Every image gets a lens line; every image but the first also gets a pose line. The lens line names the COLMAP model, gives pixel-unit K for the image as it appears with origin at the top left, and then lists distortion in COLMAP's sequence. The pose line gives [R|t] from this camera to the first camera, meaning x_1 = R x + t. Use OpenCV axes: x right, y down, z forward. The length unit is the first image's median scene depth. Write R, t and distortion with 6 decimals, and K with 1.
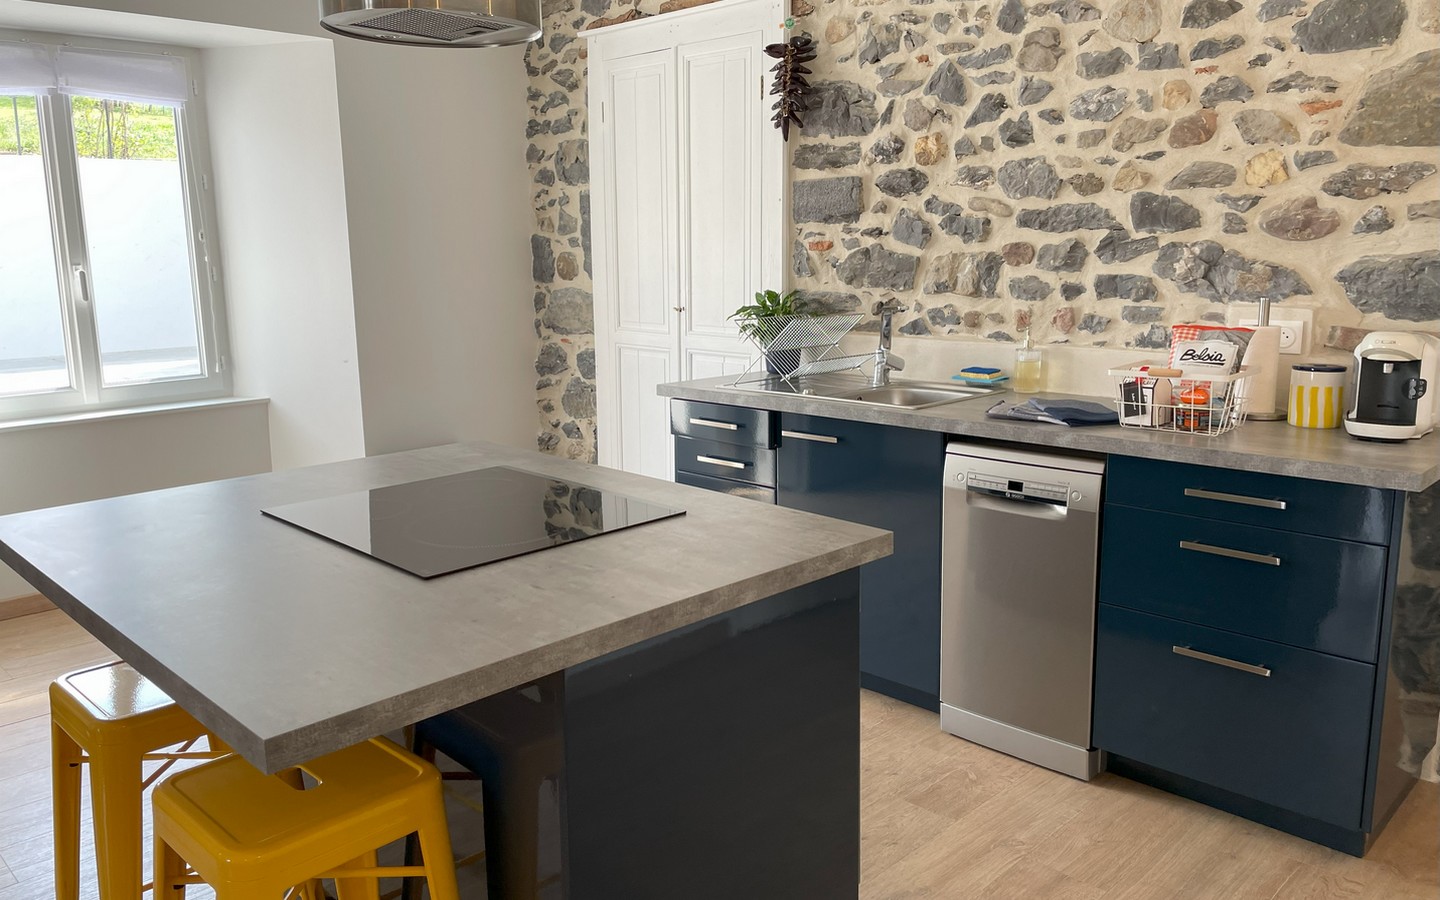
lens RADIAL K [[1075.2, 0, 720.0], [0, 1075.2, 450.0], [0, 0, 1]] dist [0.005103, -0.059880]
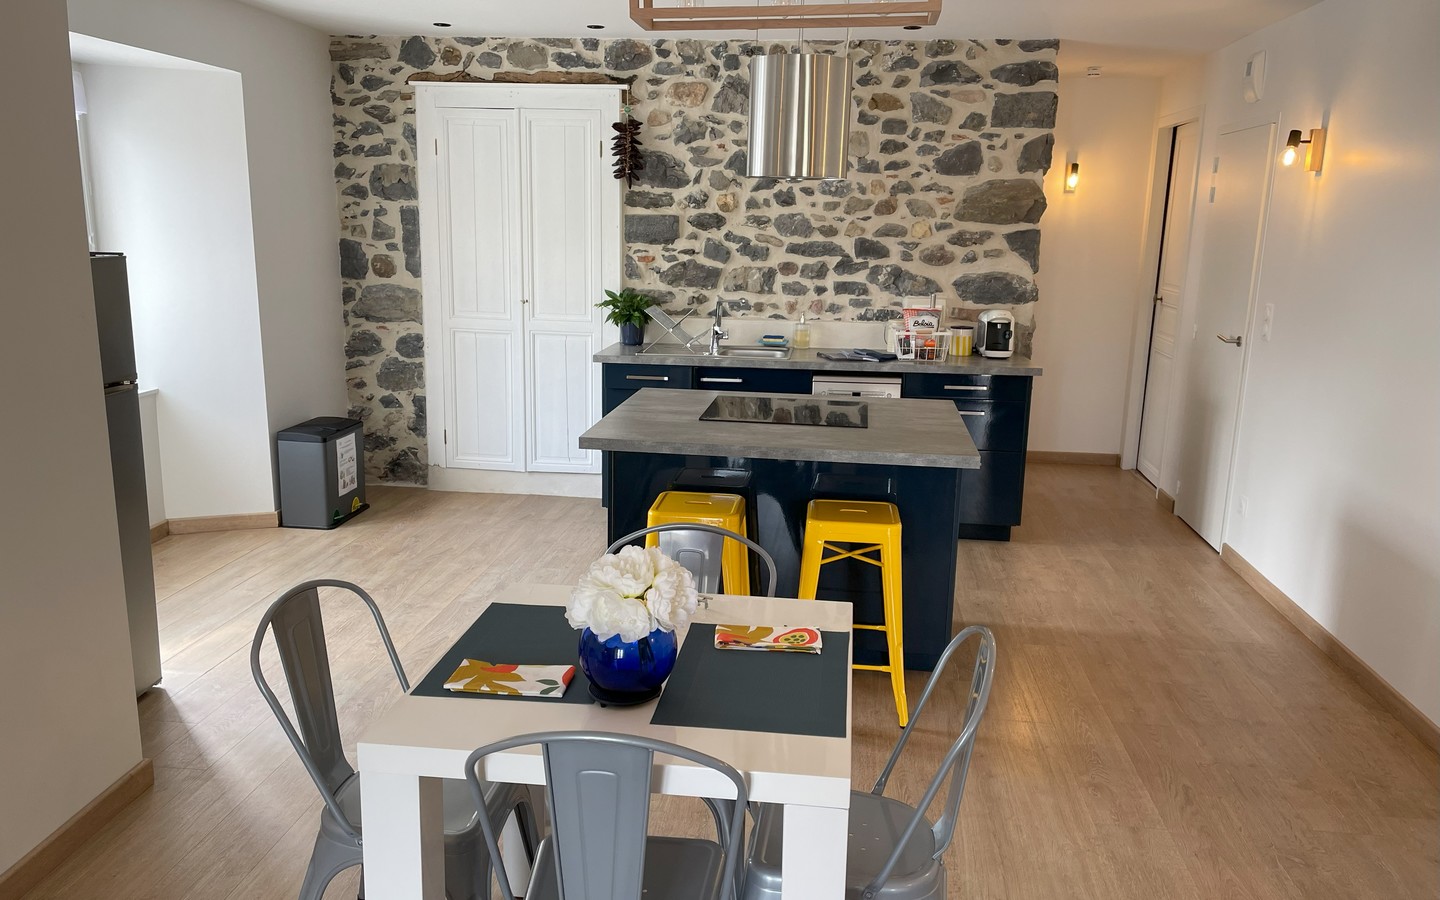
lens RADIAL K [[1075.2, 0, 720.0], [0, 1075.2, 450.0], [0, 0, 1]] dist [0.005103, -0.059880]
pose [[0.763166, -0.097246, 0.638844, -0.895599], [0.086749, 0.995081, 0.047842, 0.014663], [-0.640353, 0.018908, 0.767848, -0.238059]]
